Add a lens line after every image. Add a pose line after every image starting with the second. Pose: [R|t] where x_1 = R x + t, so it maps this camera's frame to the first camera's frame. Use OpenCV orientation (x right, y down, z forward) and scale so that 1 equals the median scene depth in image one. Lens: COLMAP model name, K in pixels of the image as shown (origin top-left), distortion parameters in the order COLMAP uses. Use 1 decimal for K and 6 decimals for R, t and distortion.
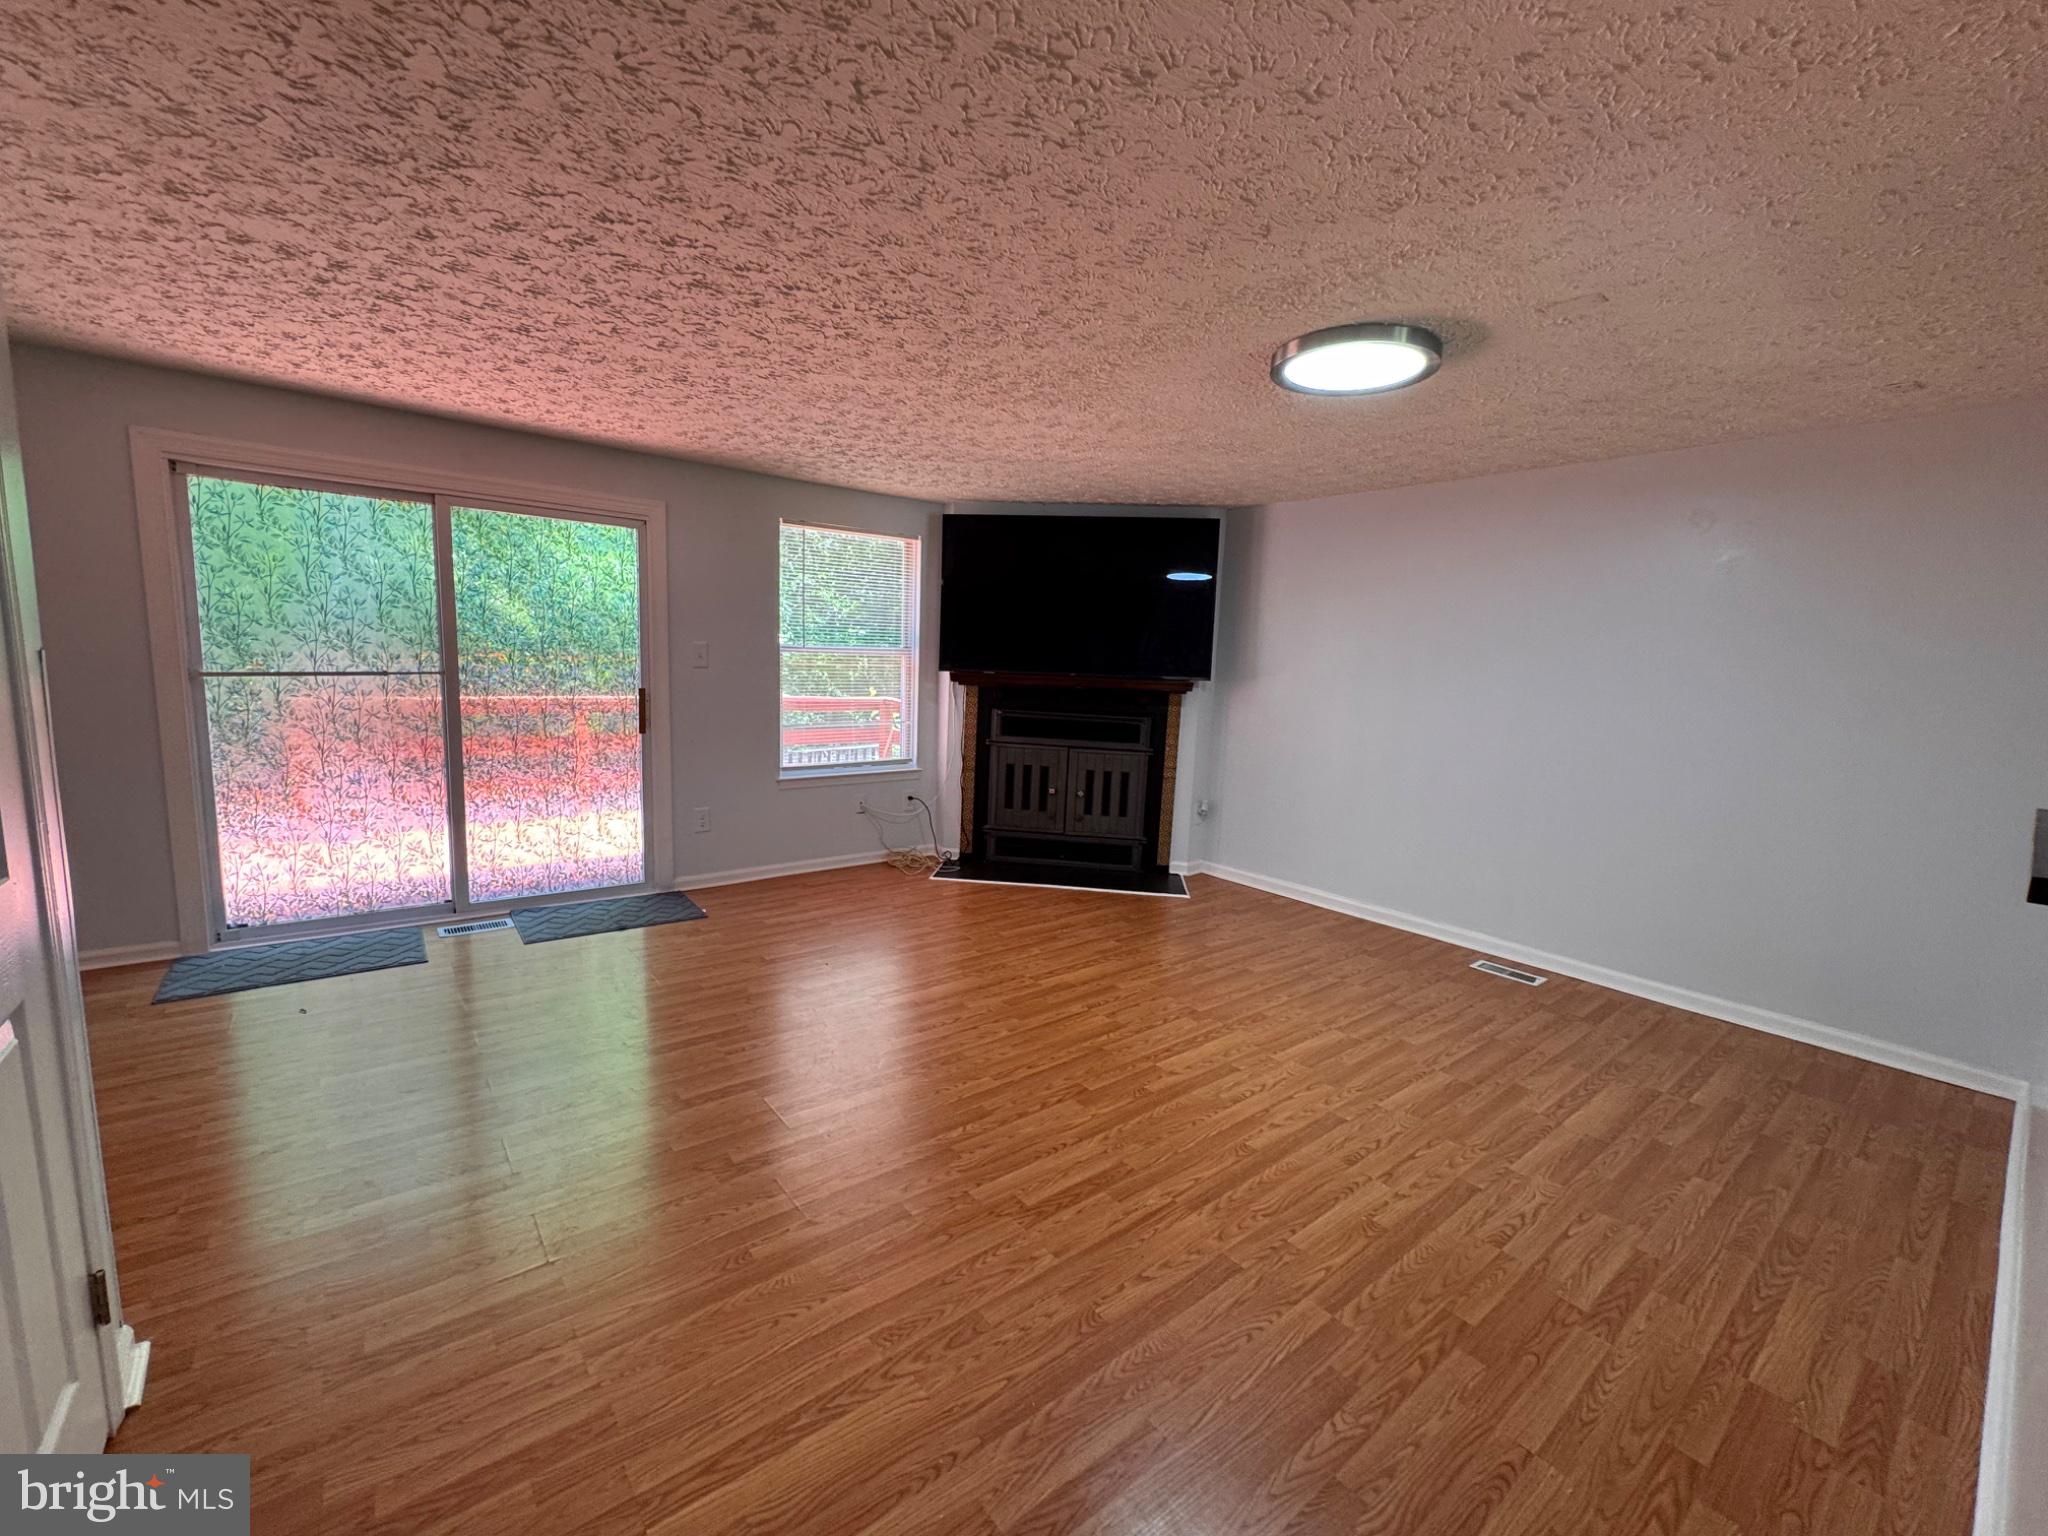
lens RADIAL K [[834.3, 0, 1025.1], [0, 834.3, 760.7], [0, 0, 1]] dist [-0.003653, 0.000850]
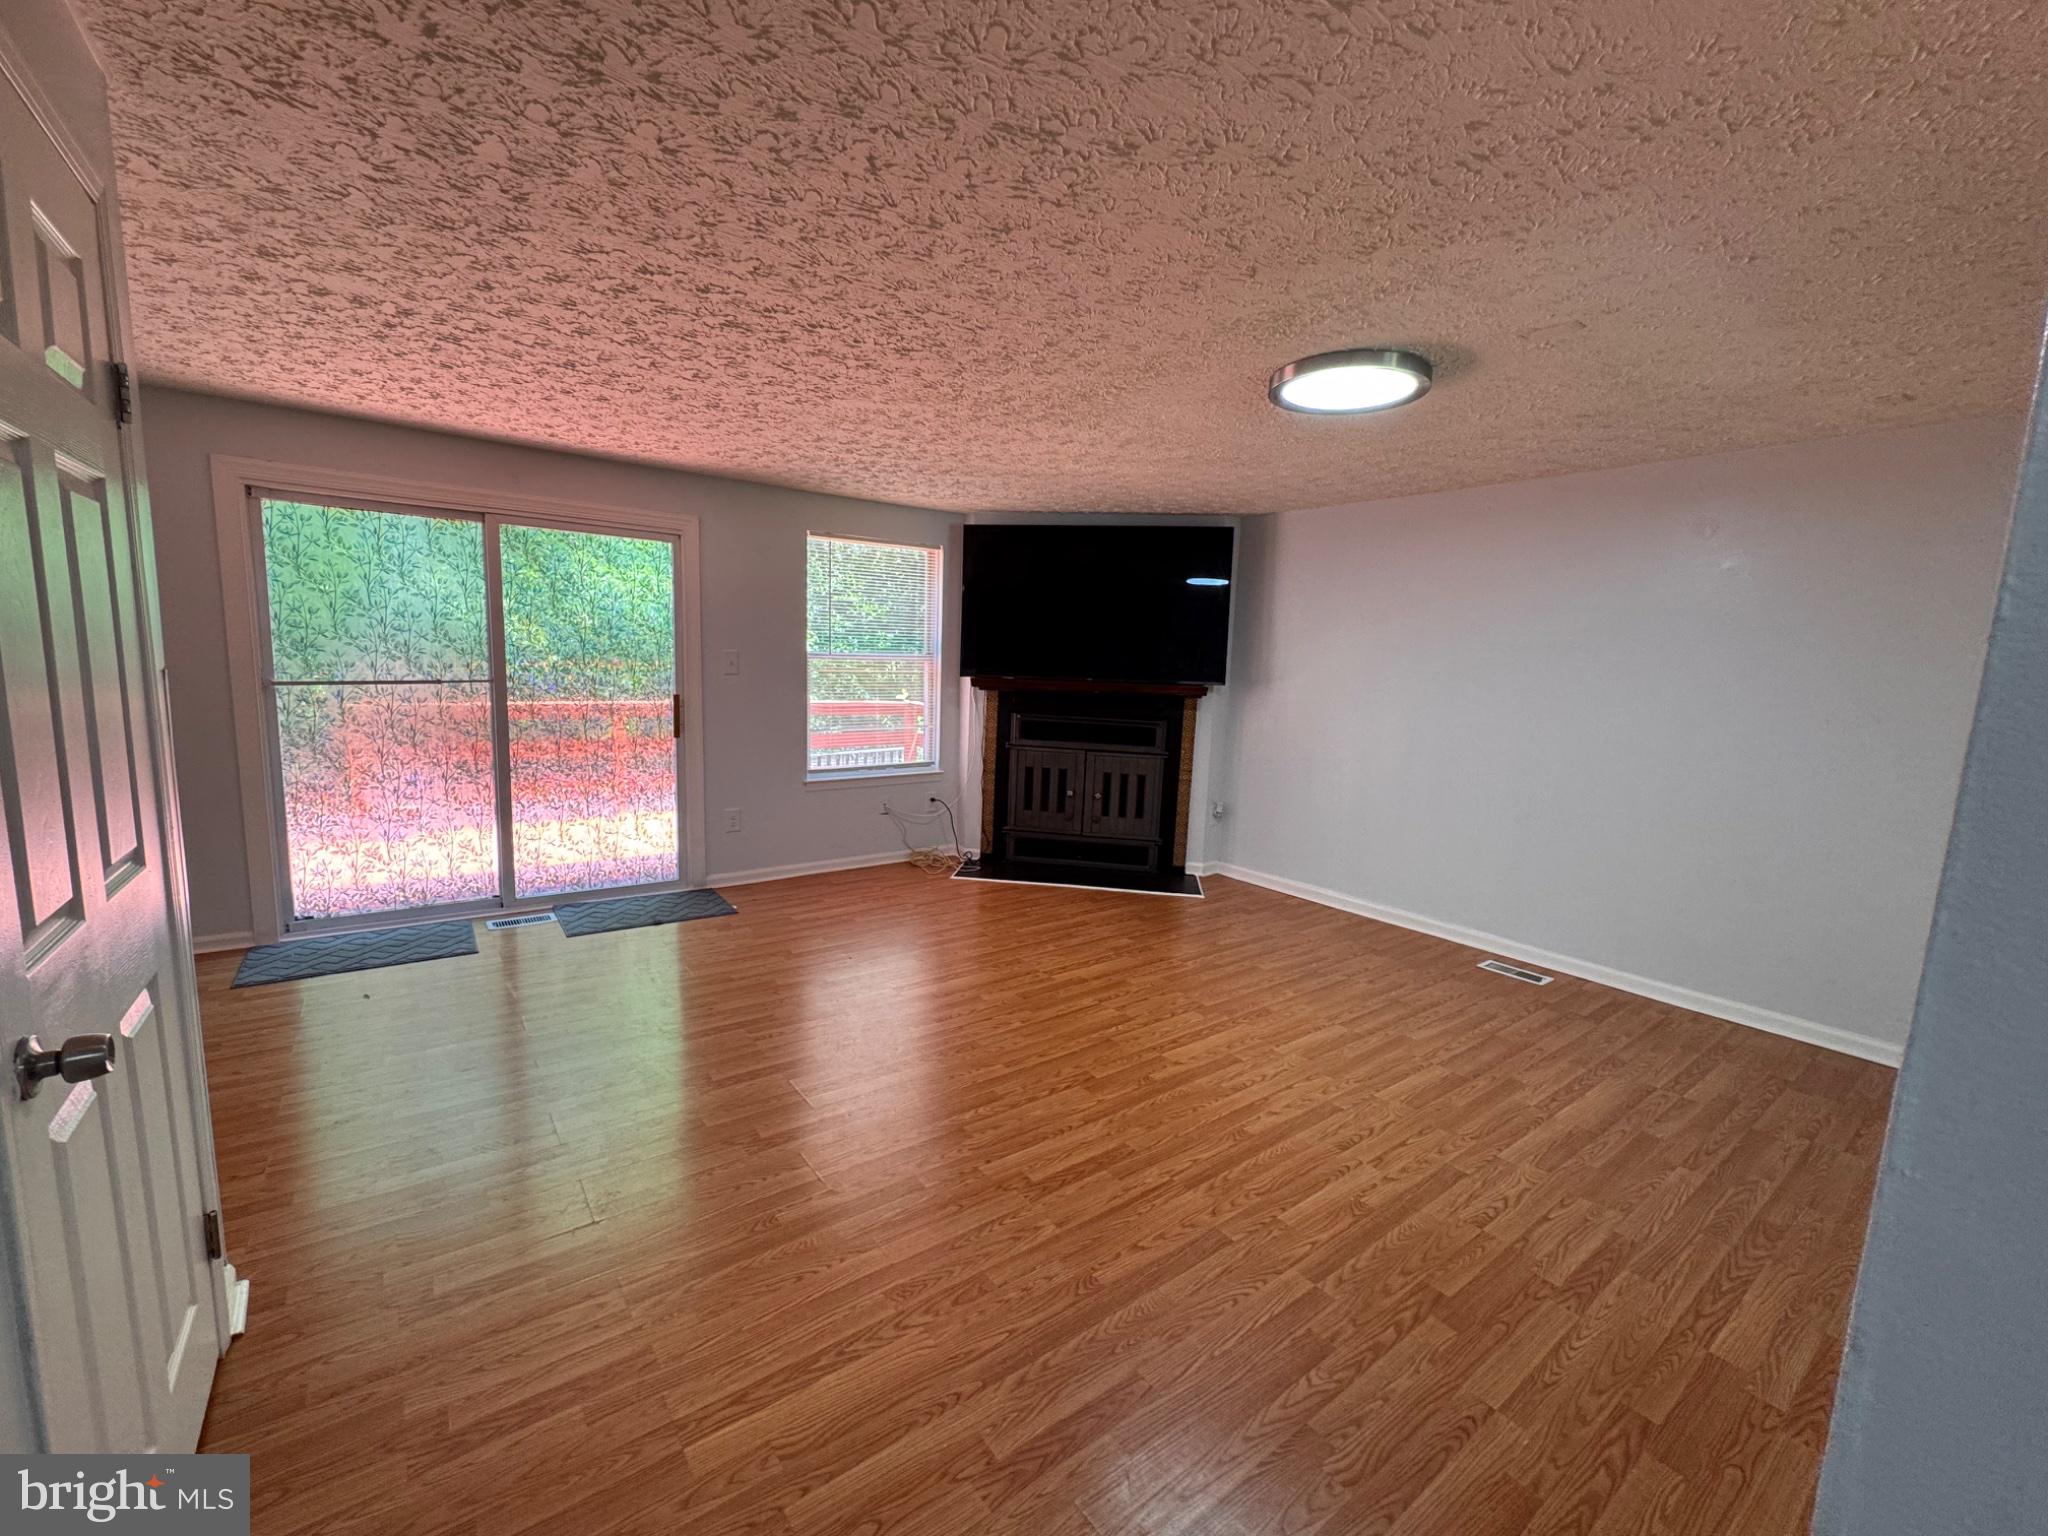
lens RADIAL K [[834.3, 0, 1023.8], [0, 834.3, 761.2], [0, 0, 1]] dist [-0.003653, 0.000850]
pose [[0.999423, 0.000202, -0.033959, 0.015143], [-0.000255, 0.999999, -0.001558, -0.001802], [0.033958, 0.001566, 0.999422, -0.039106]]
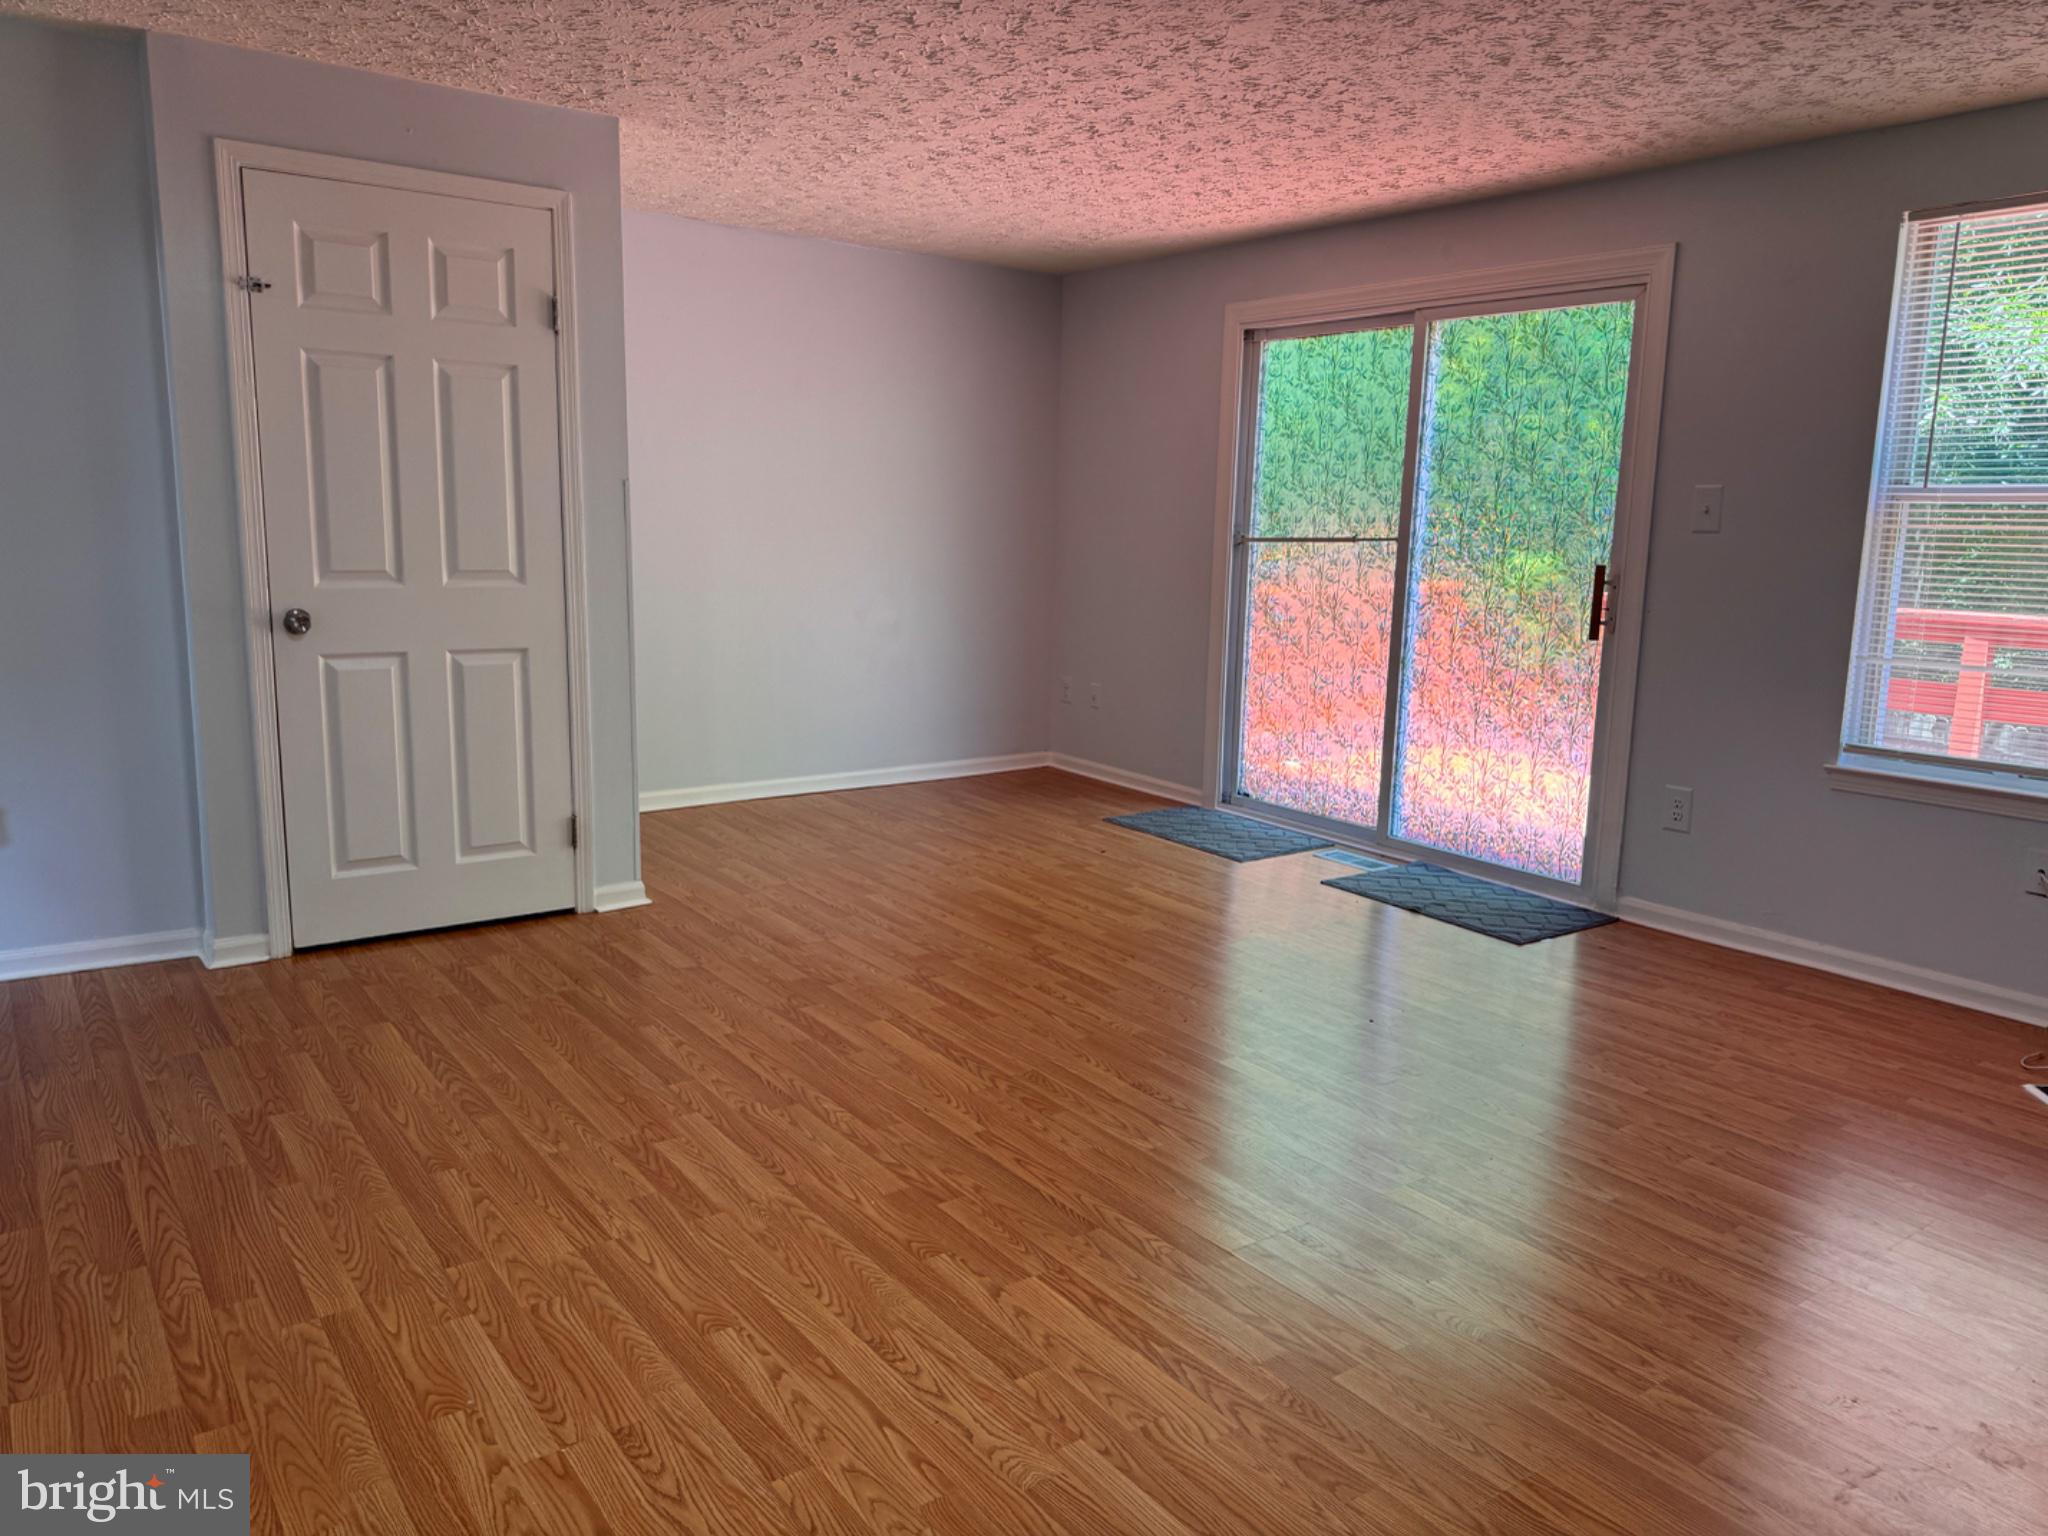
lens RADIAL K [[1426.3, 0, 1030.5], [0, 1426.3, 760.0], [0, 0, 1]] dist [0.052769, -0.064234]
pose [[-0.034701, 0.132635, -0.990557, 0.727599], [-0.147851, 0.979567, 0.136342, -0.035648], [0.988401, 0.151187, -0.014381, 0.740716]]
